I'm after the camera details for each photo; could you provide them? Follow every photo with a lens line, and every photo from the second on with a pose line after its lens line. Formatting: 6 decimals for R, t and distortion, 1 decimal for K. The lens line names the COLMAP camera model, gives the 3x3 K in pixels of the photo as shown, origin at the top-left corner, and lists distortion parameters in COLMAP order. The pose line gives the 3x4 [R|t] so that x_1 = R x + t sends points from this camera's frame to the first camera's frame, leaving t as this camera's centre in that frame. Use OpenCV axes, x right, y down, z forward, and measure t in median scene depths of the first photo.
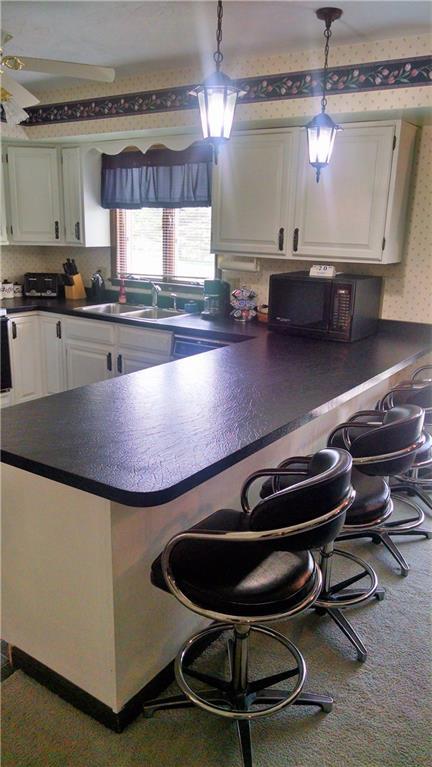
lens RADIAL K [[571.8, 0, 216.0], [0, 571.8, 383.5], [0, 0, 1]] dist [-0.010116, -0.002307]
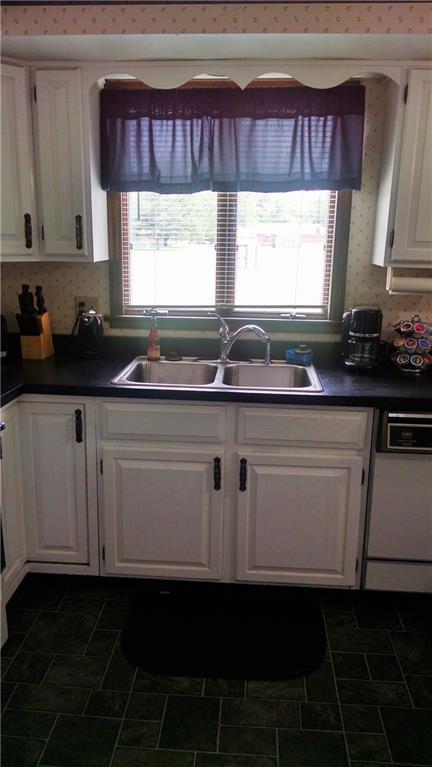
lens RADIAL K [[621.1, 0, 216.0], [0, 621.1, 383.5], [0, 0, 1]] dist [0.040020, -0.003685]
pose [[0.881571, -0.127831, 0.454413, -0.404754], [0.135456, 0.990656, 0.015895, -0.120548], [-0.452199, 0.047540, 0.890649, 0.434194]]
